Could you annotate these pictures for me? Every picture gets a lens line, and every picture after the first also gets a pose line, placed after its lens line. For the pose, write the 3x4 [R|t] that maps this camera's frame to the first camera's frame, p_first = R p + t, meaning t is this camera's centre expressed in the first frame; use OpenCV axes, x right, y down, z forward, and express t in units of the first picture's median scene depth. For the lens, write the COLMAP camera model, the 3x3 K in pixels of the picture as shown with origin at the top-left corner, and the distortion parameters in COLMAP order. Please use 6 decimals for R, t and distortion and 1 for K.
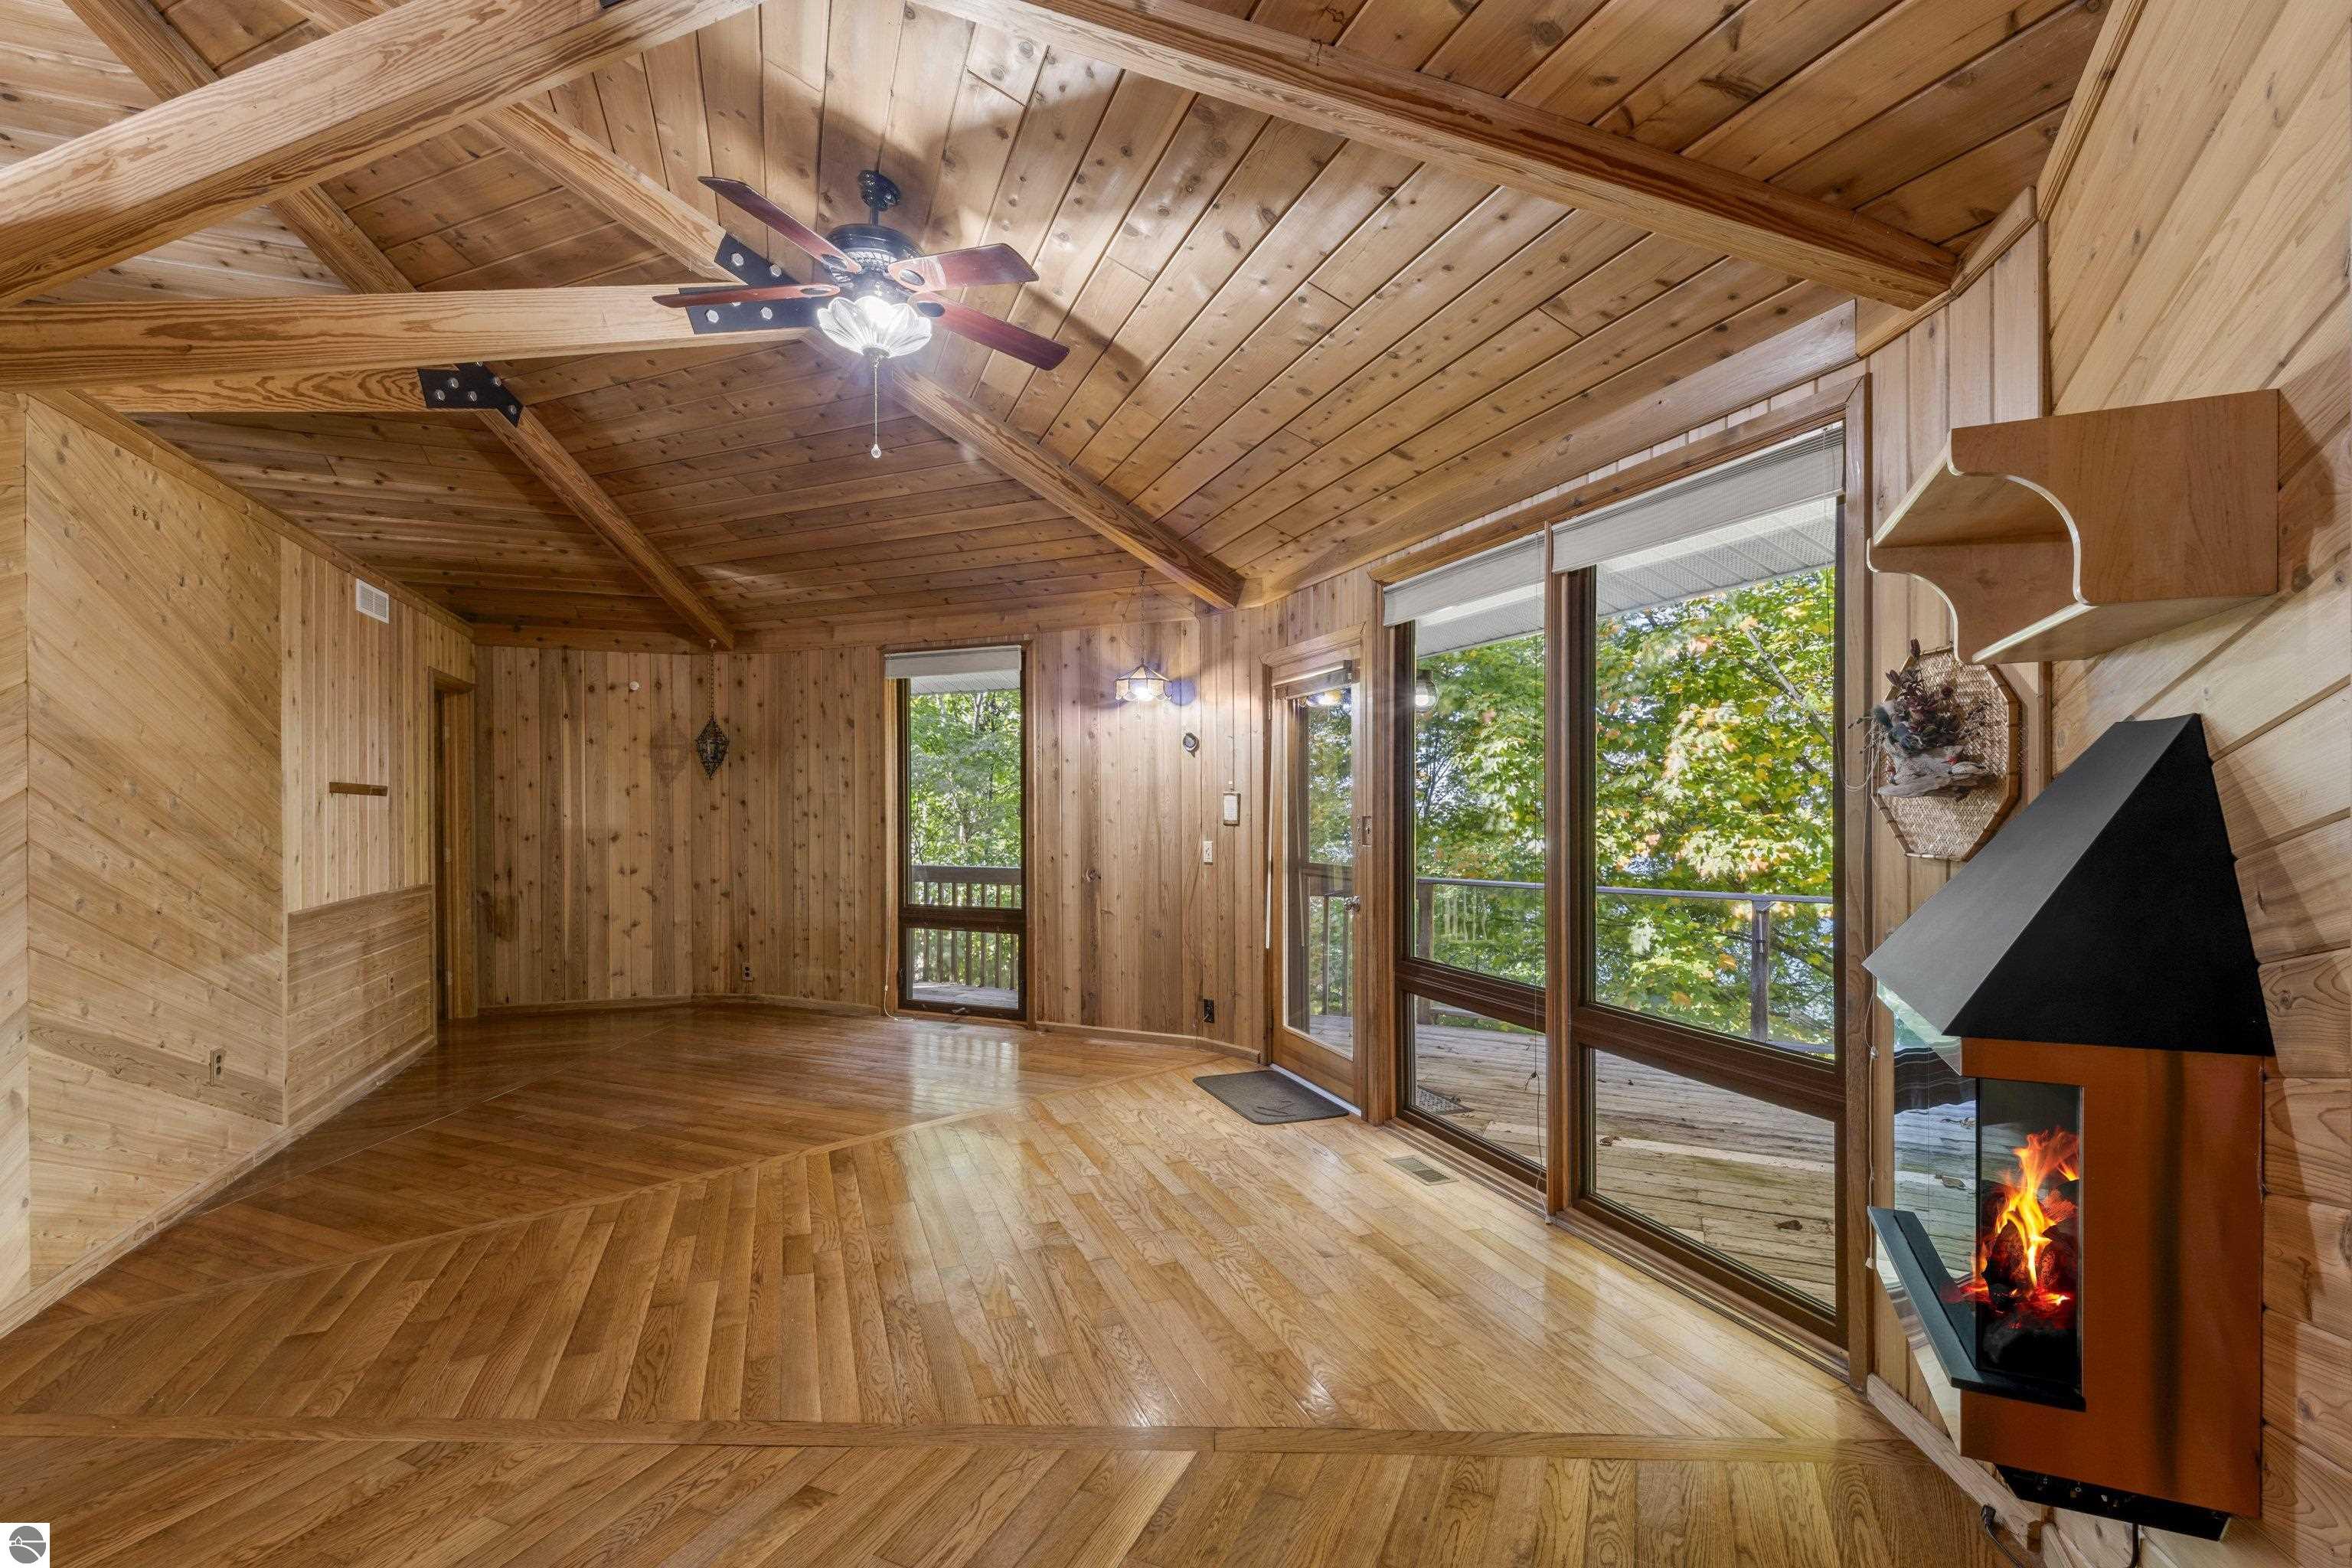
lens RADIAL K [[1069.4, 0, 1185.6], [0, 1069.4, 795.8], [0, 0, 1]] dist [0.001635, 0.000048]
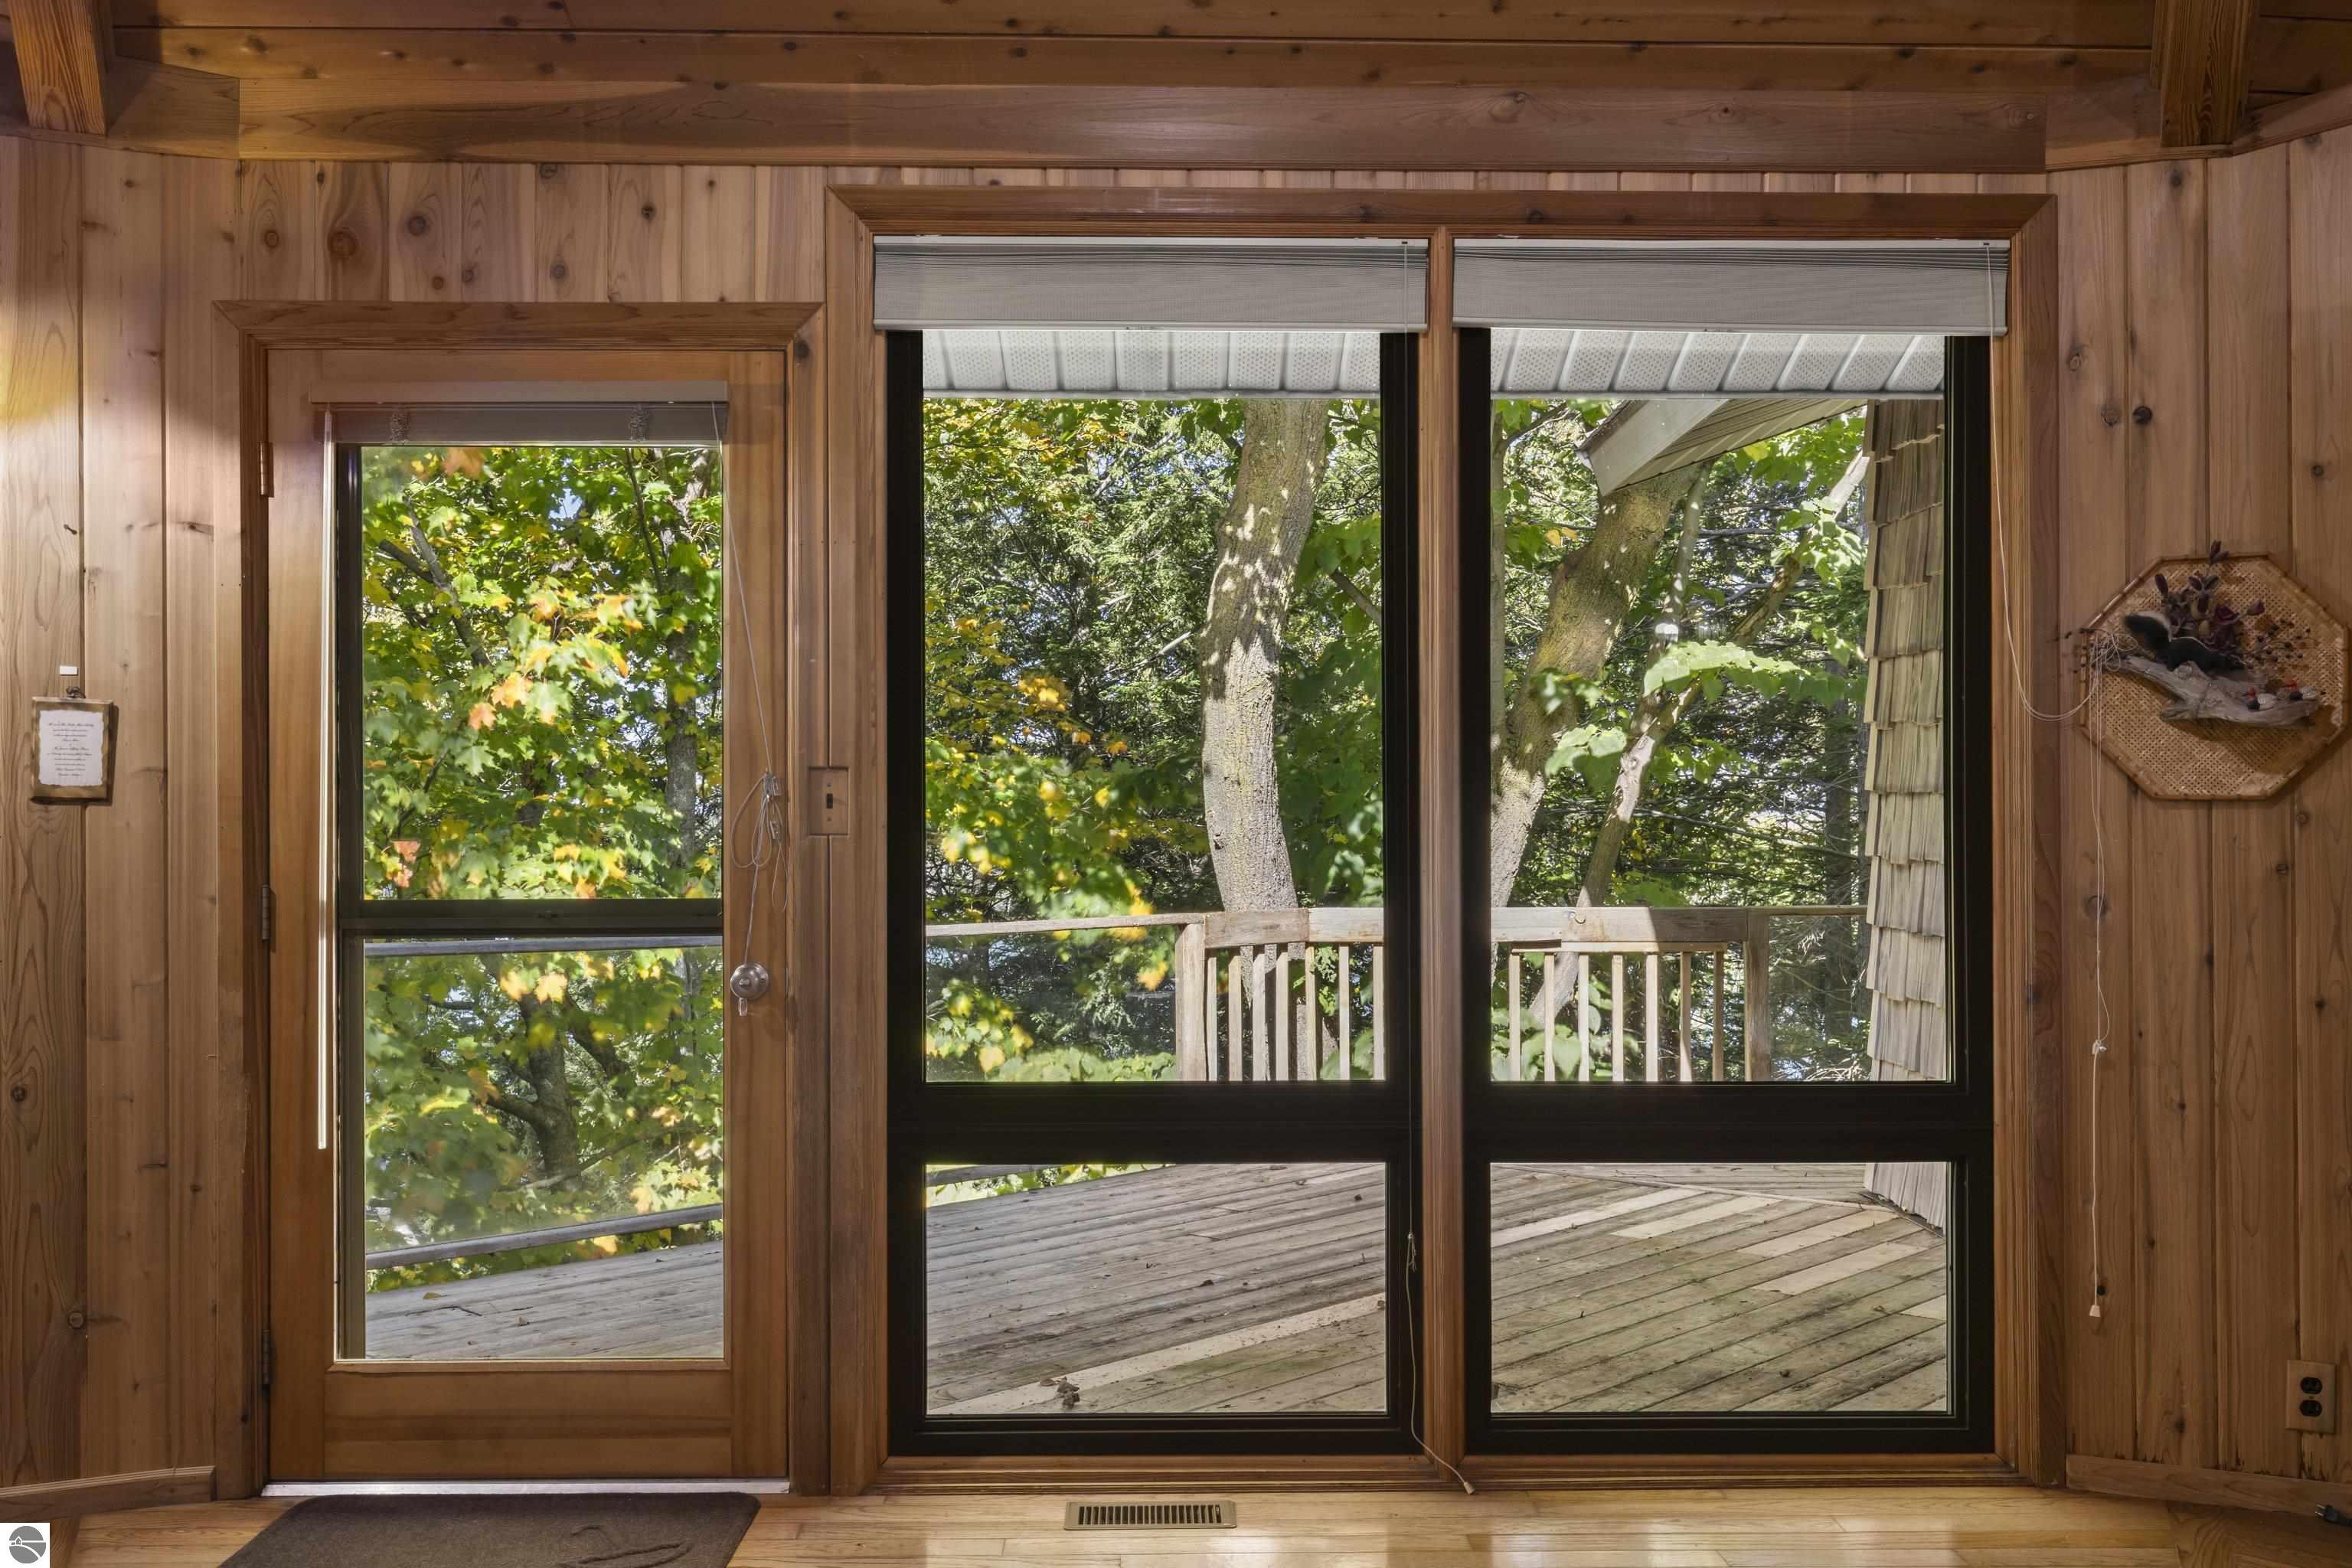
lens RADIAL K [[2079.7, 0, 1174.7], [0, 2079.7, 806.7], [0, 0, 1]] dist [0.010511, 0.001632]
pose [[0.318056, 0.005115, 0.948058, -0.601661], [-0.006479, 0.999974, -0.003221, 0.038980], [-0.948050, -0.005118, 0.318081, 0.657135]]
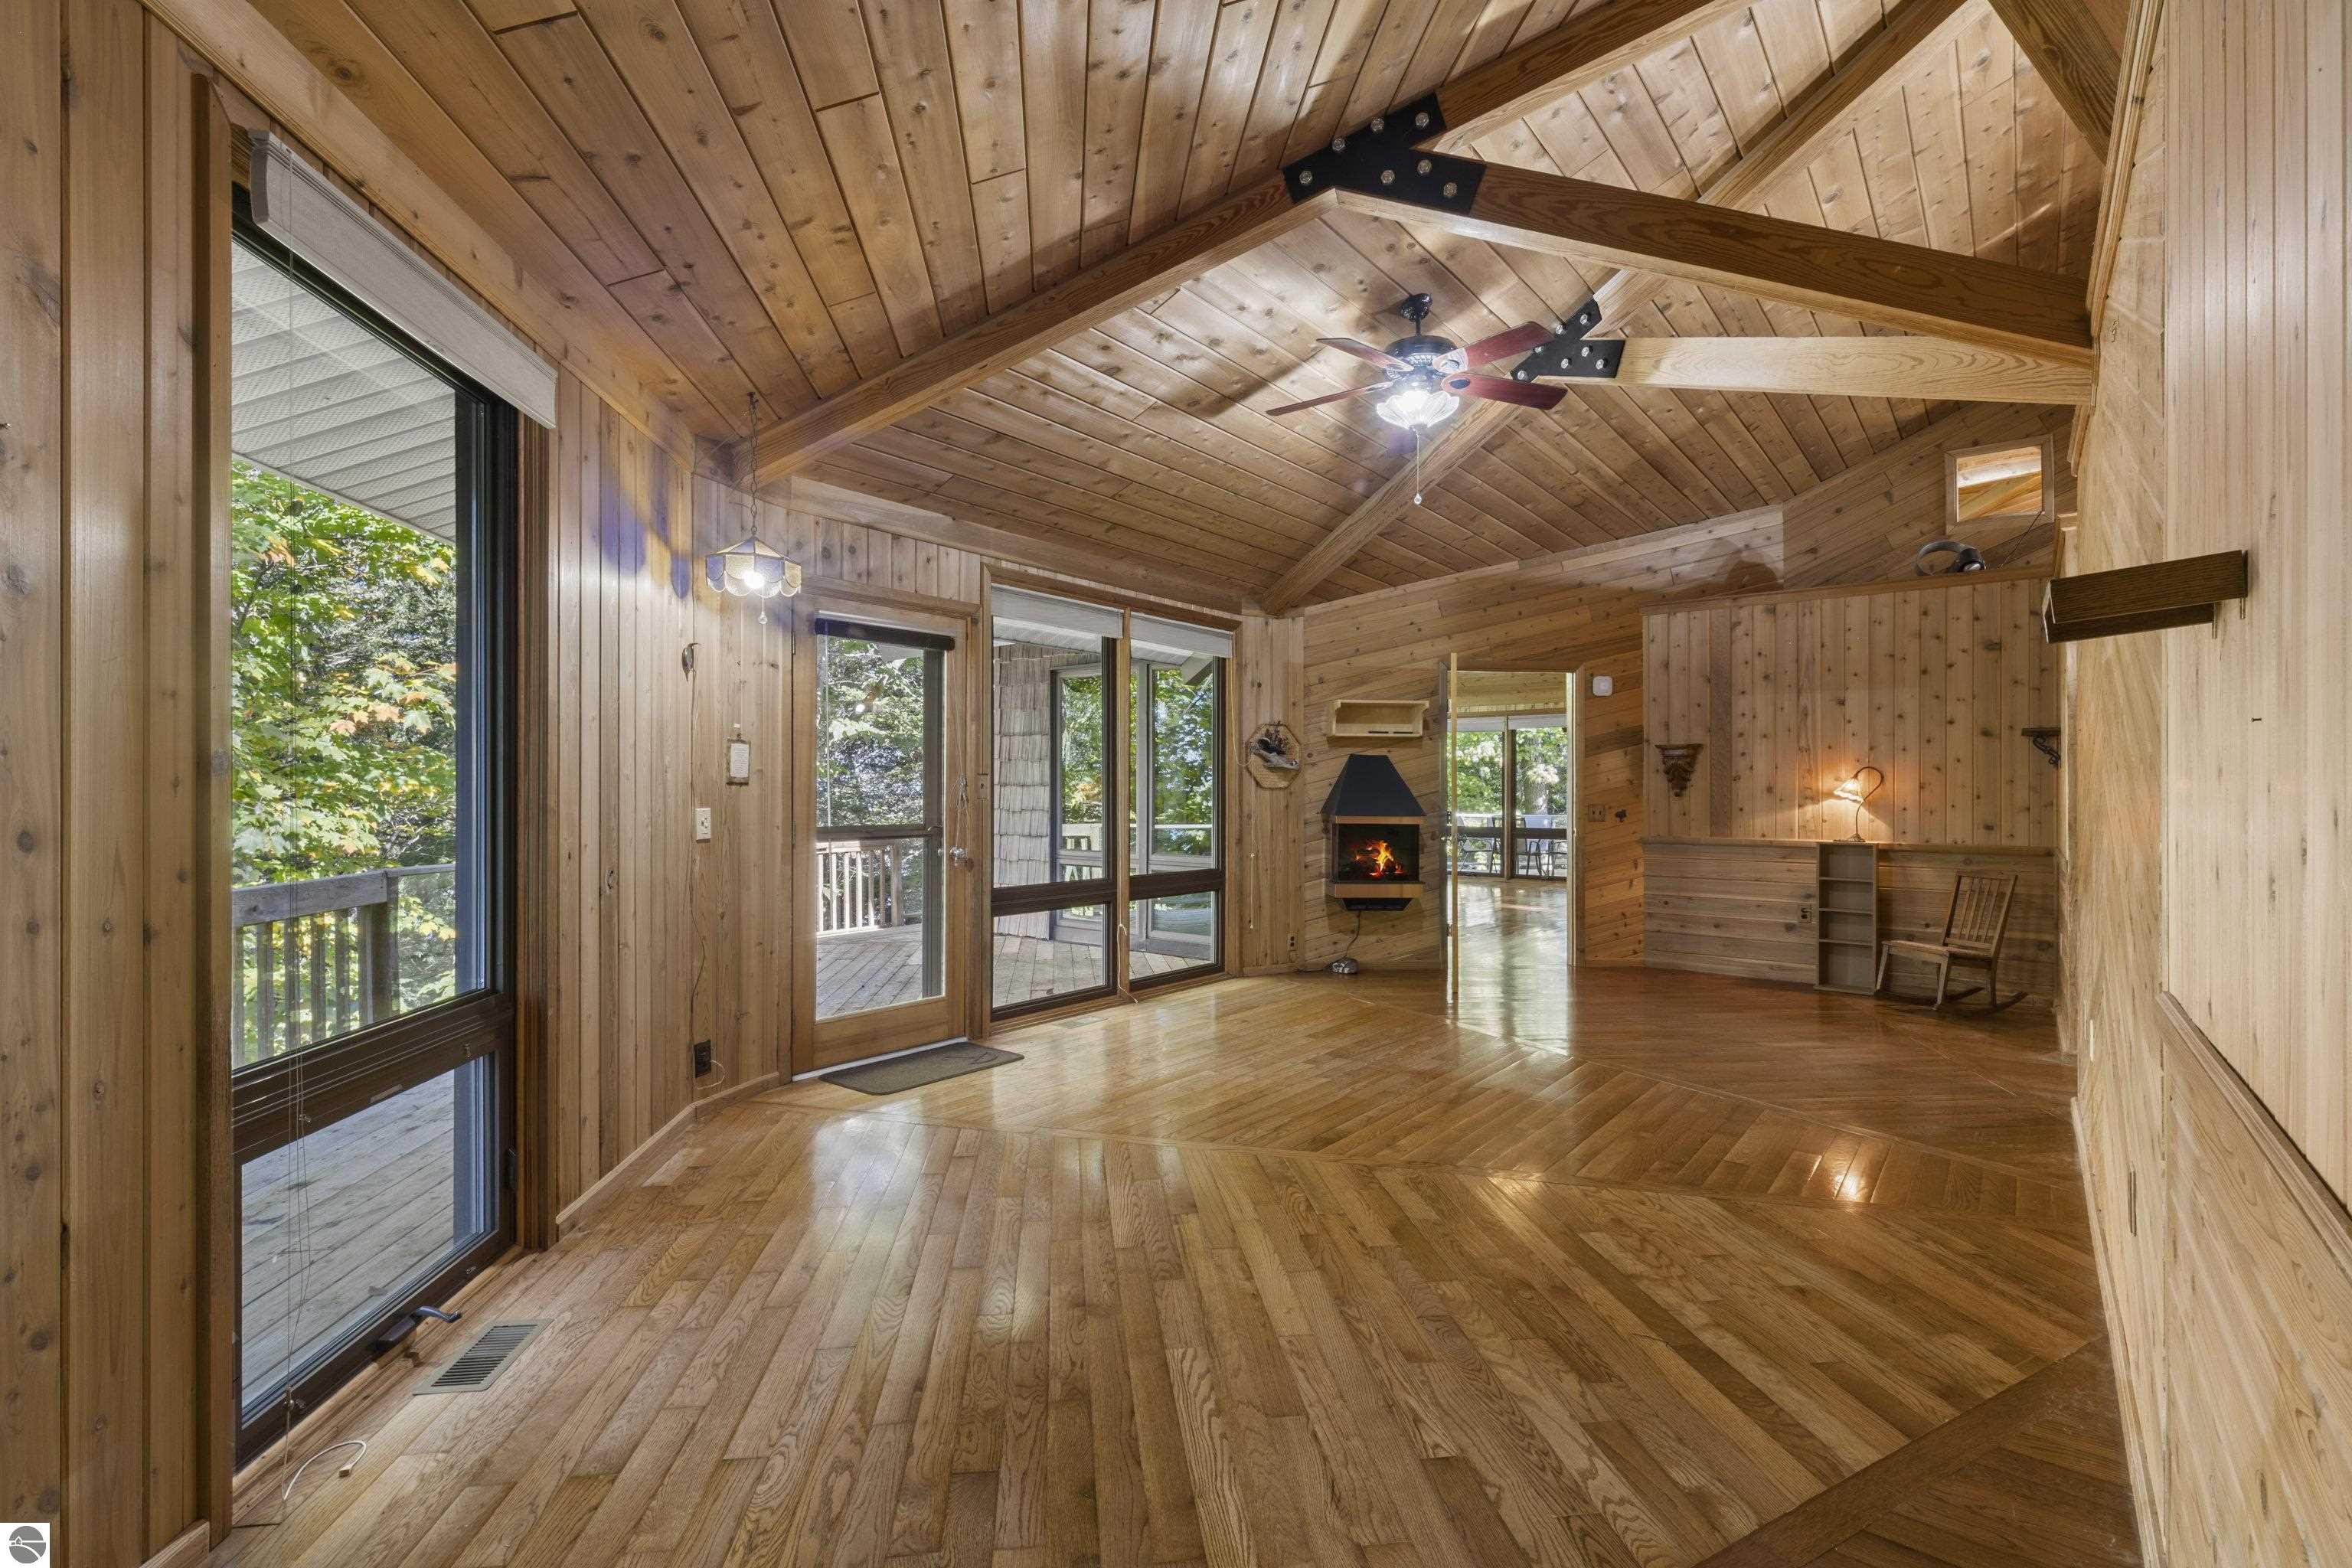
lens RADIAL K [[1052.7, 0, 1184.0], [0, 1052.7, 793.6], [0, 0, 1]] dist [0.005544, 0.000606]
pose [[-0.528426, 0.003456, 0.848972, -0.972827], [-0.004199, 0.999969, -0.006684, 0.050382], [-0.848969, -0.007097, -0.528395, 1.512827]]
